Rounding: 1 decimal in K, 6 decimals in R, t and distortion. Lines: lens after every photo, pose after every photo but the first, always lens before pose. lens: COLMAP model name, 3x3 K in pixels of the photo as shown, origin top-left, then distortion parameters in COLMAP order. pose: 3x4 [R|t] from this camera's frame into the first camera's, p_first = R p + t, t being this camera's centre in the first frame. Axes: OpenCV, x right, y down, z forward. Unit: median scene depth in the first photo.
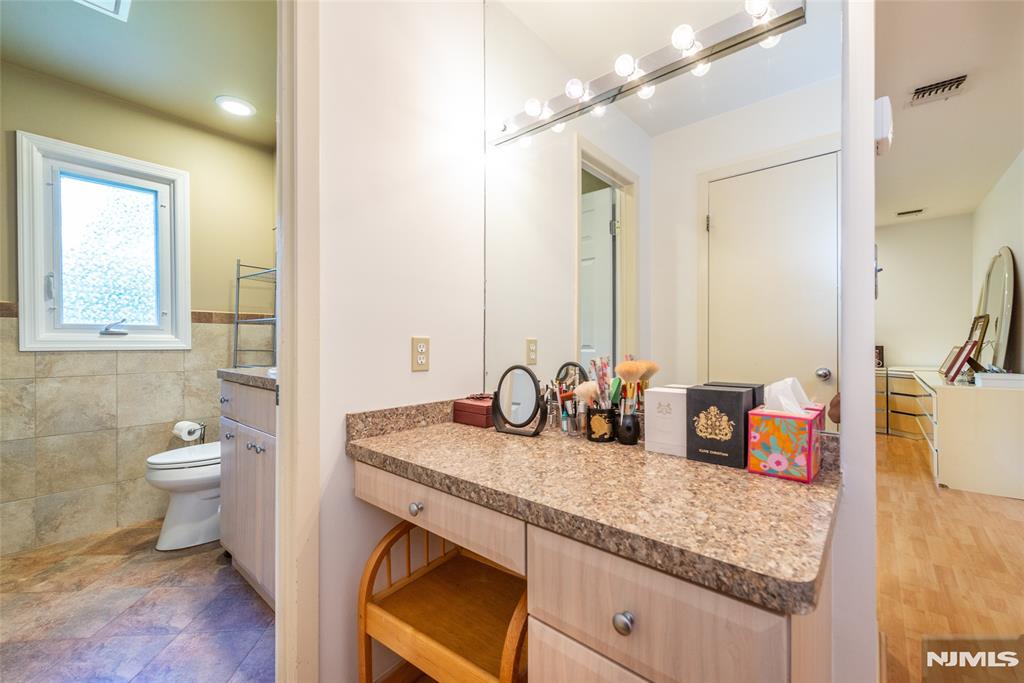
lens RADIAL K [[421.2, 0, 515.7], [0, 421.2, 342.3], [0, 0, 1]] dist [0.004461, -0.002984]
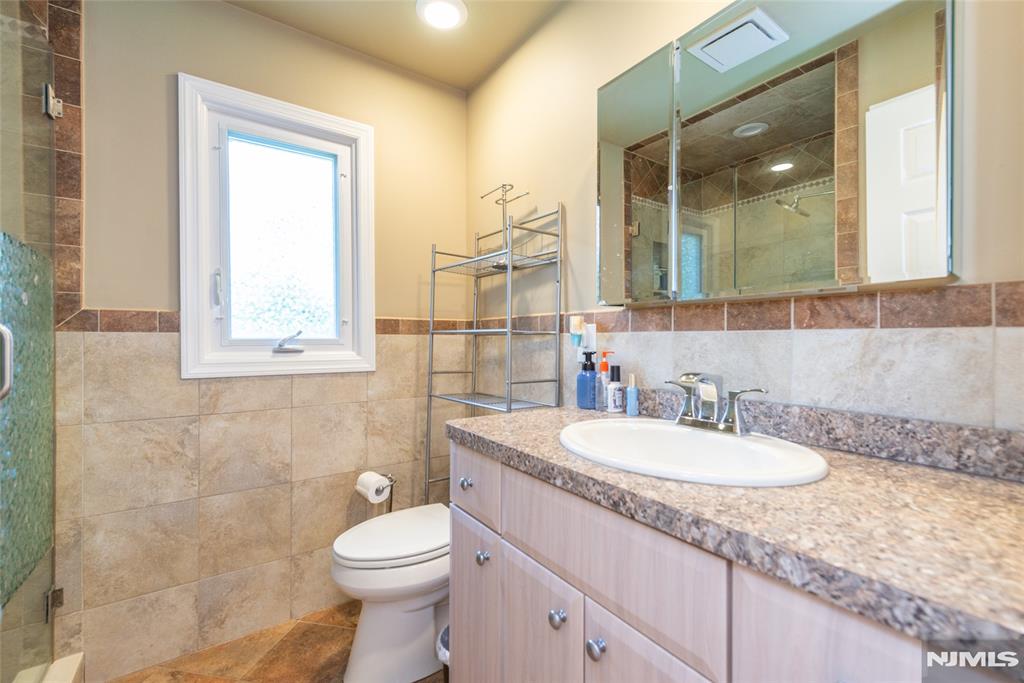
lens RADIAL K [[421.2, 0, 508.4], [0, 421.2, 336.4], [0, 0, 1]] dist [0.004461, -0.002984]
pose [[0.968801, -0.003110, -0.247820, -0.412076], [0.001388, 0.999974, -0.007122, -0.041396], [0.247836, 0.006556, 0.968780, 0.397183]]
